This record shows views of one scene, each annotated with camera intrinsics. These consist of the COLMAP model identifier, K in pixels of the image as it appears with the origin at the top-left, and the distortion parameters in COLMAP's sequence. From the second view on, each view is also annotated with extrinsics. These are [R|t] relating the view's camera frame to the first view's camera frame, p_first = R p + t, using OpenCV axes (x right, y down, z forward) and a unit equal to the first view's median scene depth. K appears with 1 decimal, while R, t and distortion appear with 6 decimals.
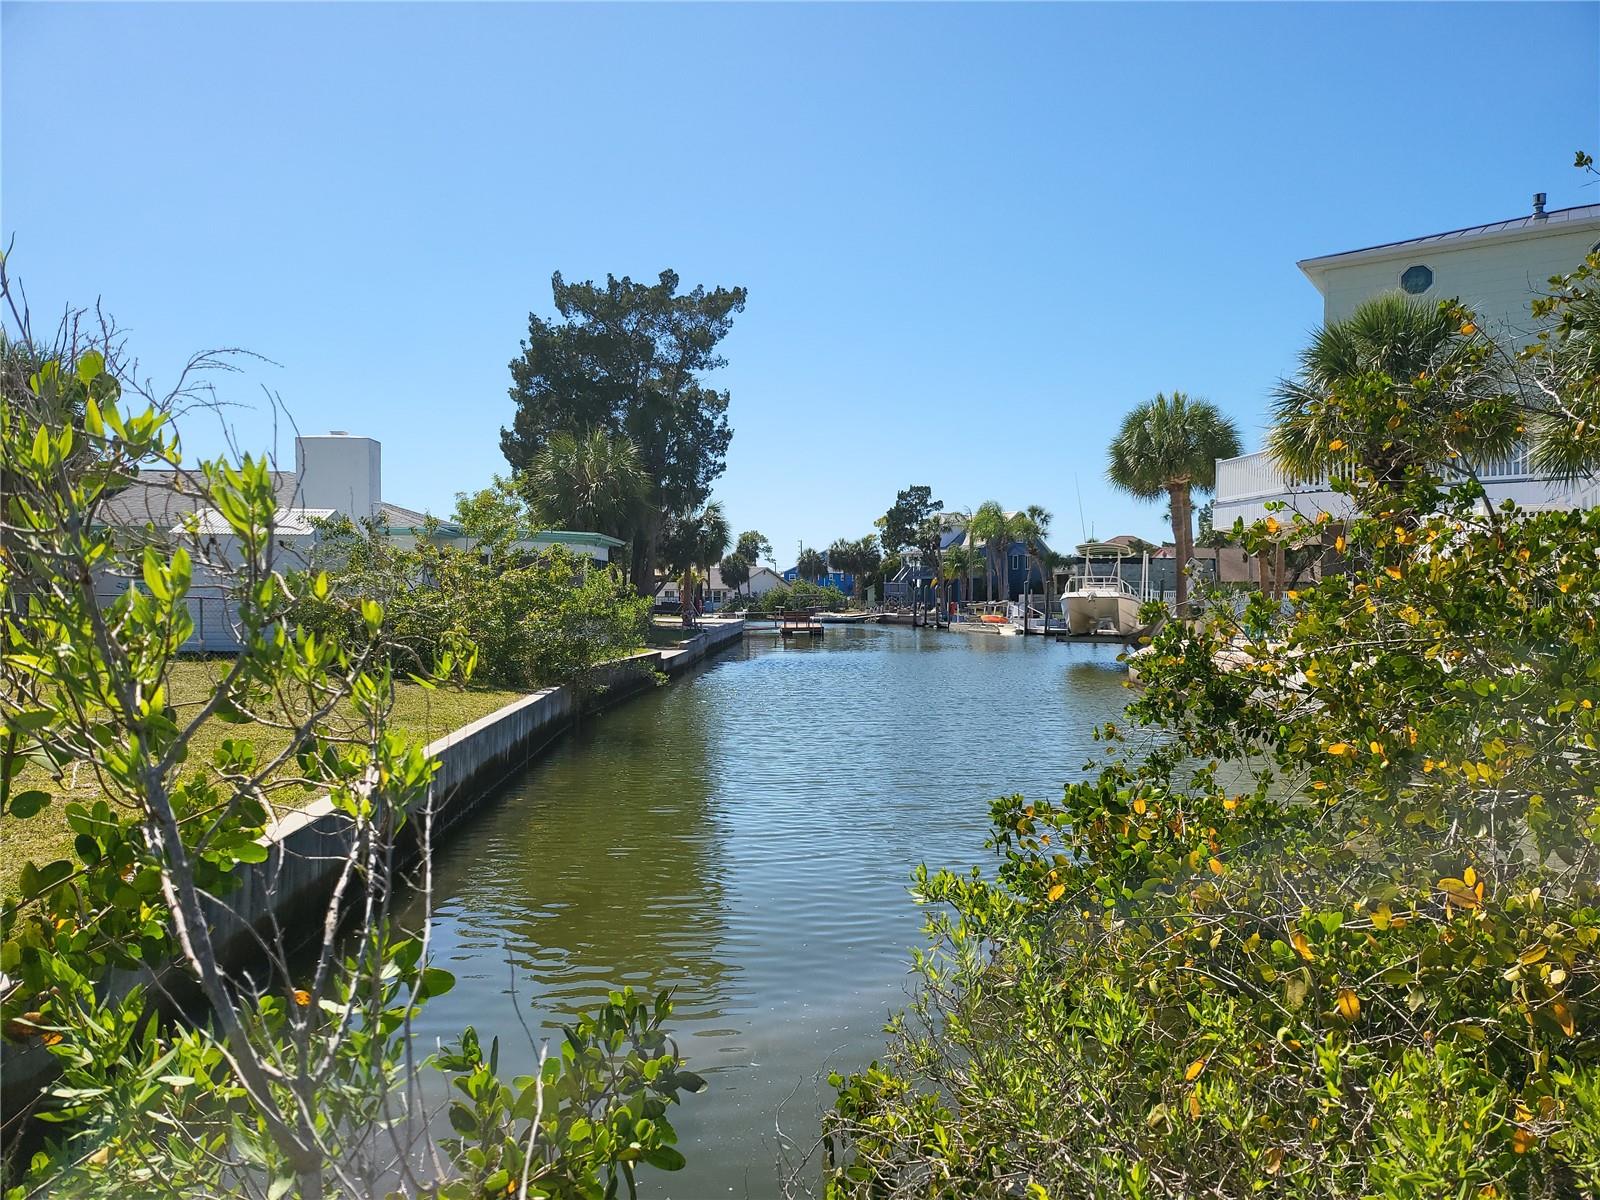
lens RADIAL K [[1133.7, 0, 813.5], [0, 1133.7, 626.2], [0, 0, 1]] dist [0.037671, -0.051385]
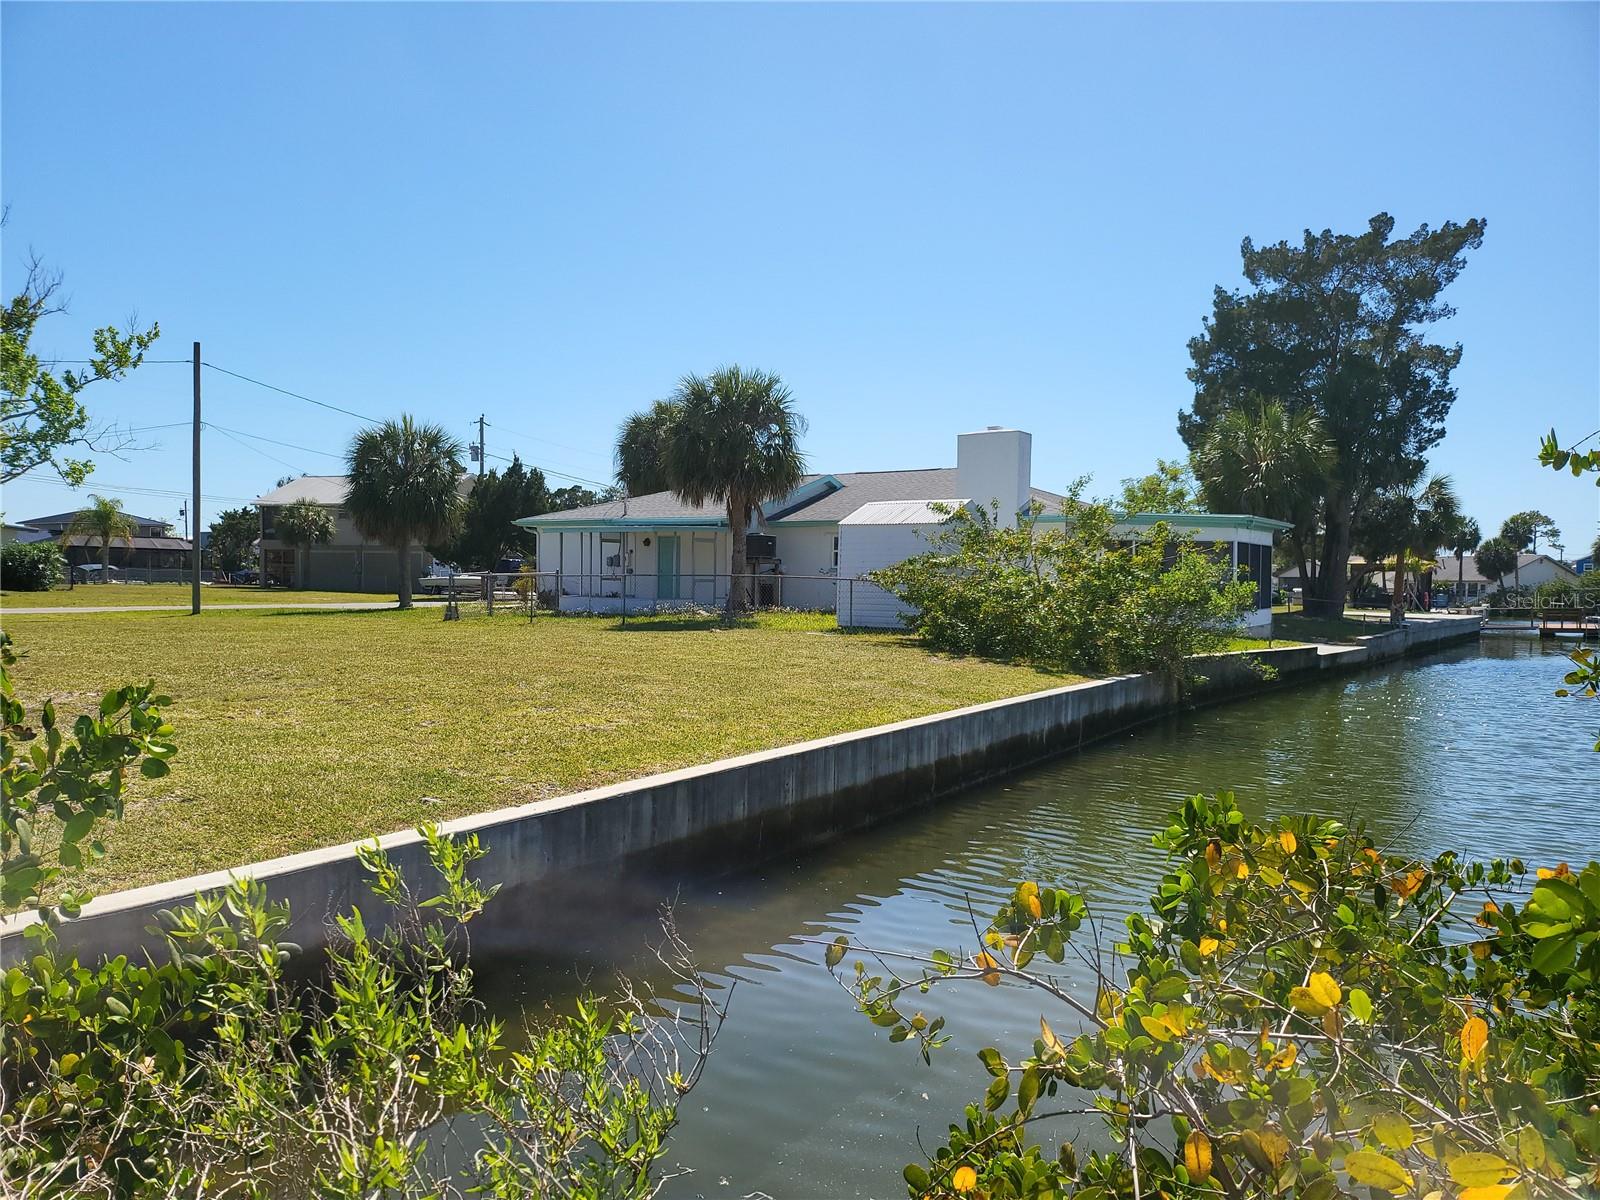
lens RADIAL K [[1133.7, 0, 779.4], [0, 1133.7, 631.4], [0, 0, 1]] dist [0.037671, -0.051385]
pose [[0.798423, 0.034080, -0.601132, 0.041829], [-0.026739, 0.999419, 0.021146, 0.001941], [0.601503, -0.000810, 0.798870, 0.021042]]
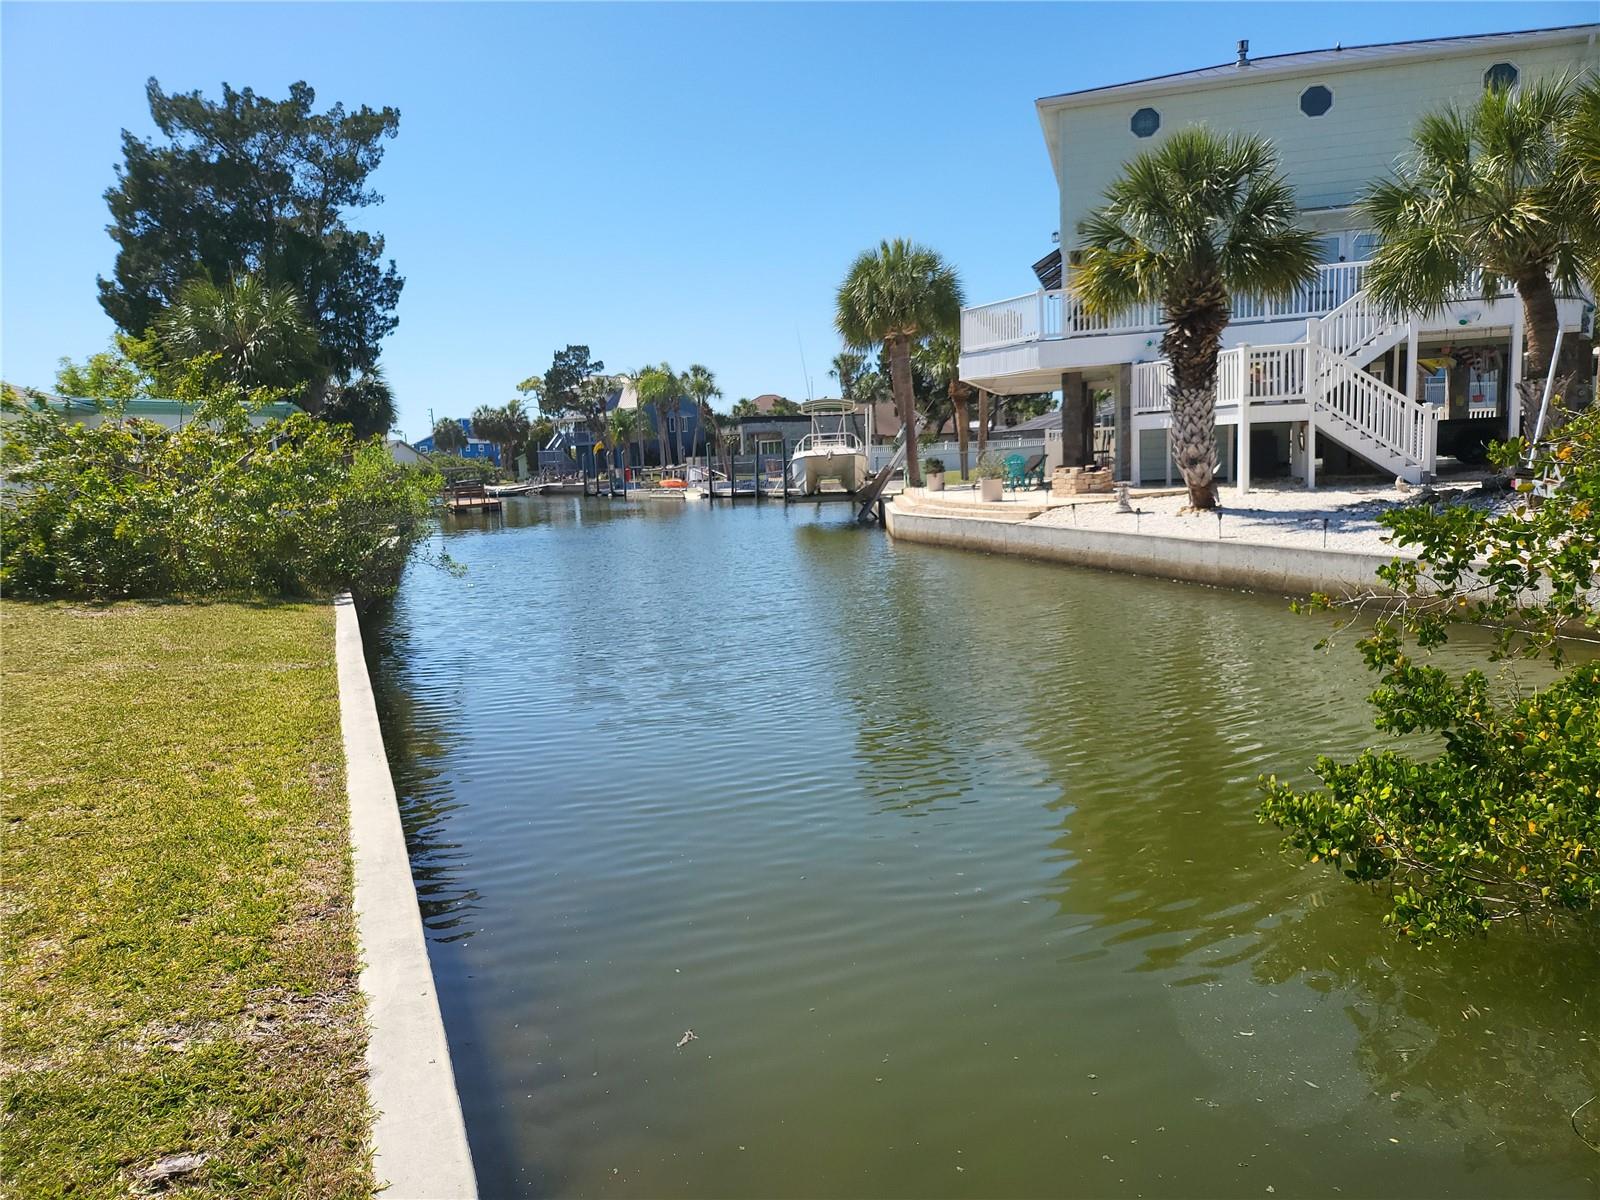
lens RADIAL K [[1133.7, 0, 802.9], [0, 1133.7, 618.9], [0, 0, 1]] dist [0.037671, -0.051385]
pose [[0.950091, -0.088201, 0.299244, -0.062435], [0.054375, 0.991338, 0.119552, -0.003002], [-0.307196, -0.097314, 0.946657, 0.057662]]
